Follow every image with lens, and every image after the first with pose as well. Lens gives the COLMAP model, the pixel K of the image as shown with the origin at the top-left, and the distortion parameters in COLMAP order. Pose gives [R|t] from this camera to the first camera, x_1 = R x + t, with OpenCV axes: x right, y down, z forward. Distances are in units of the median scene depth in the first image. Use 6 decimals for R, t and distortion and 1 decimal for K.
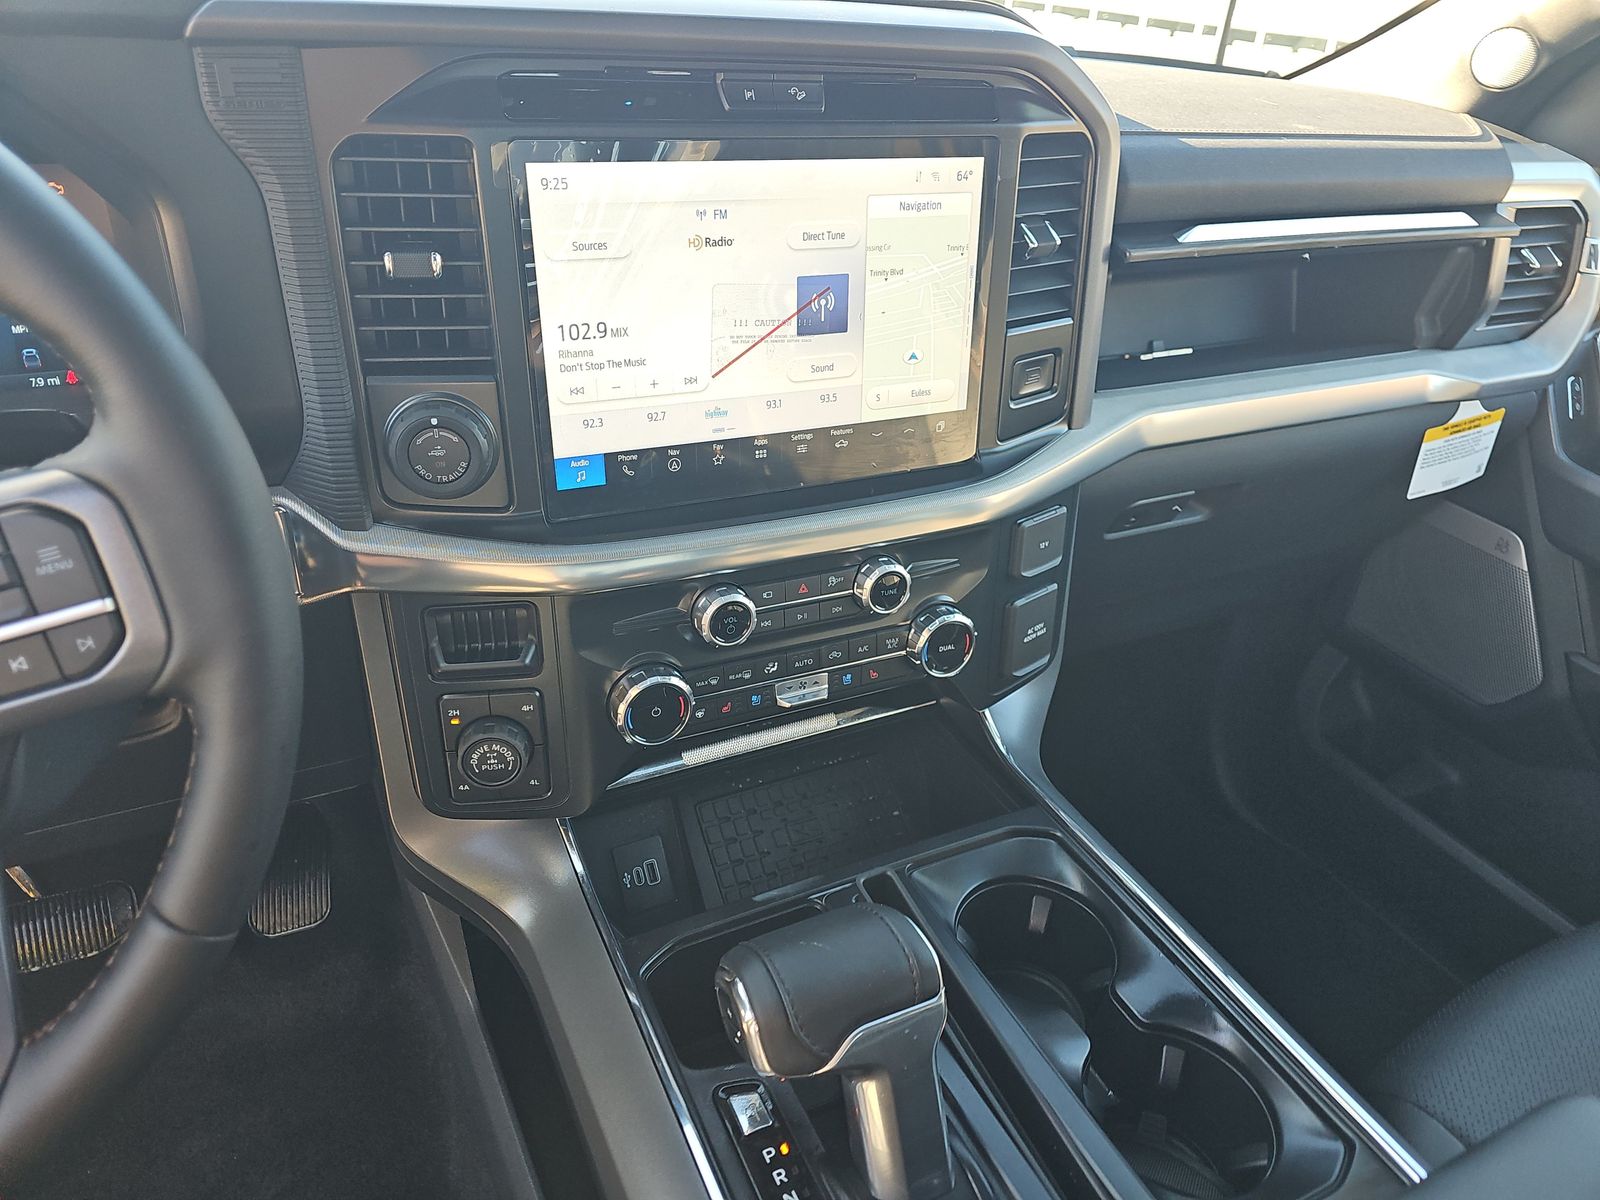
lens RADIAL K [[1043.0, 0, 799.8], [0, 1043.0, 593.8], [0, 0, 1]] dist [0.024423, -0.022421]
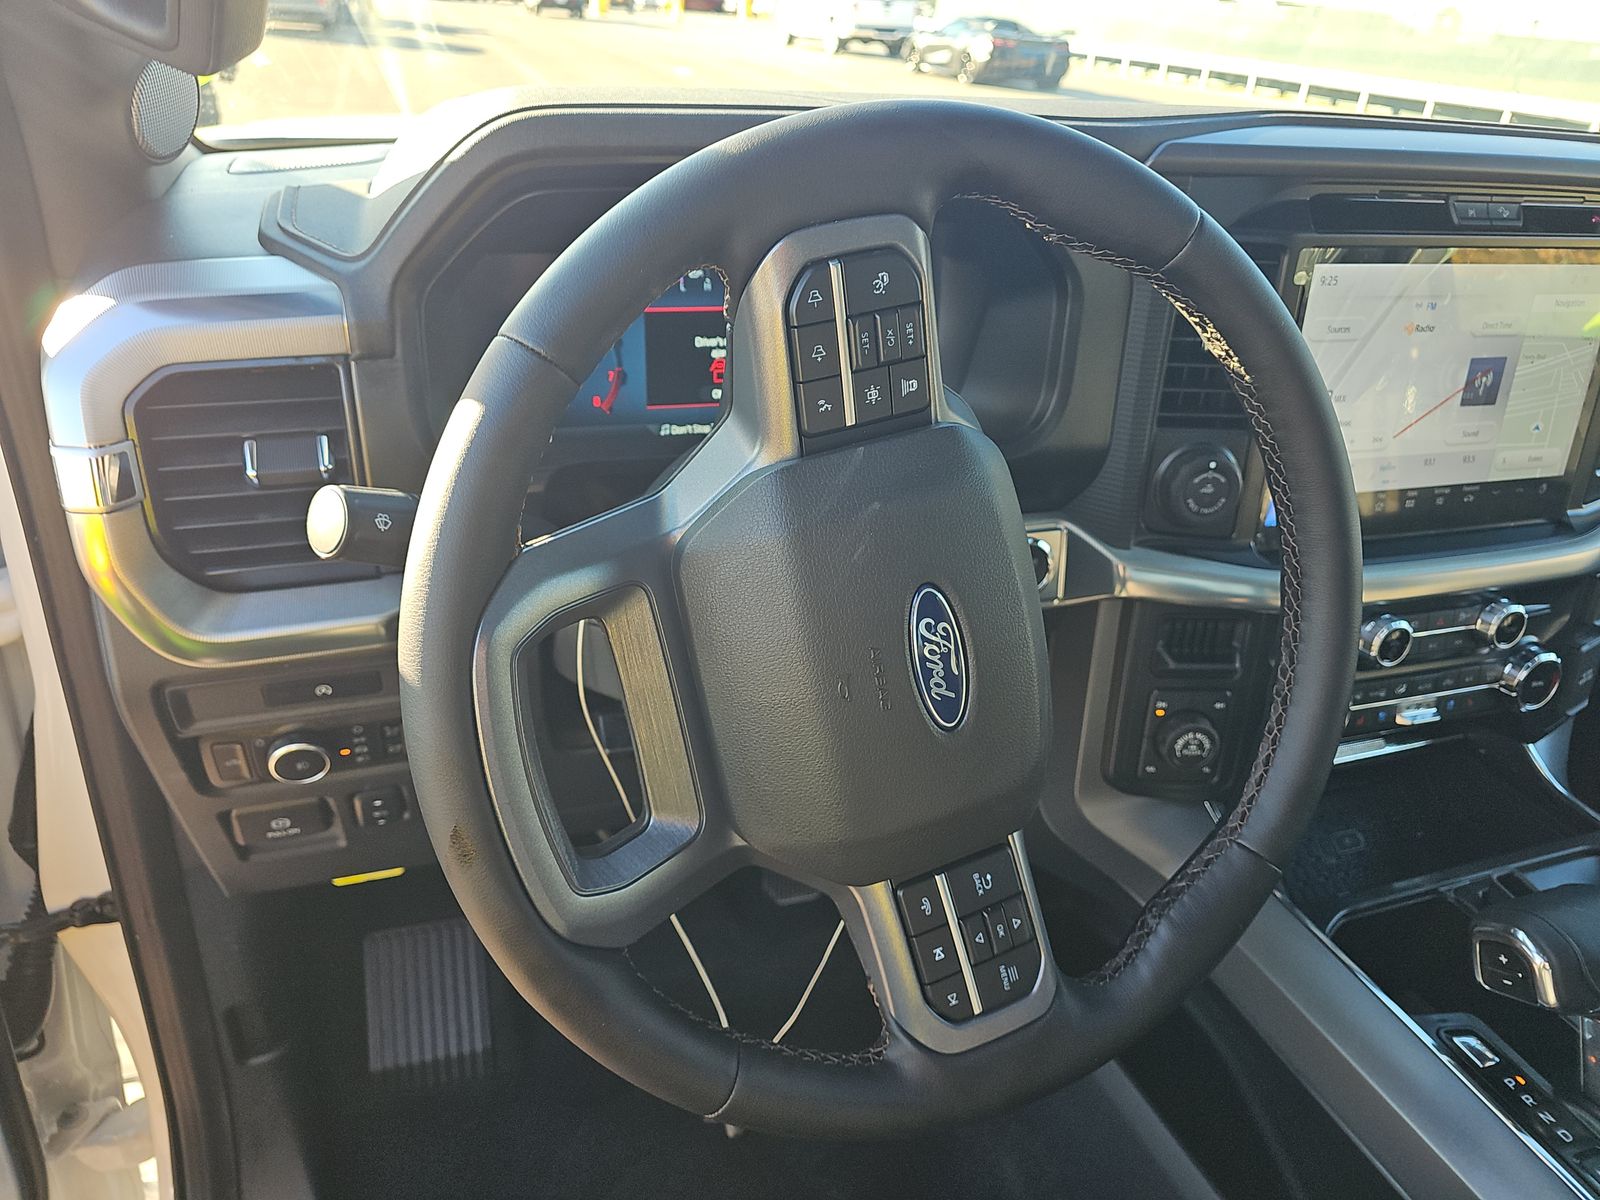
lens RADIAL K [[1043.0, 0, 805.0], [0, 1043.0, 608.8], [0, 0, 1]] dist [0.024423, -0.022421]
pose [[0.993126, 0.046765, -0.107306, -0.605245], [-0.053993, 0.996392, -0.065474, 0.102045], [0.103857, 0.070818, 0.992068, -0.251011]]
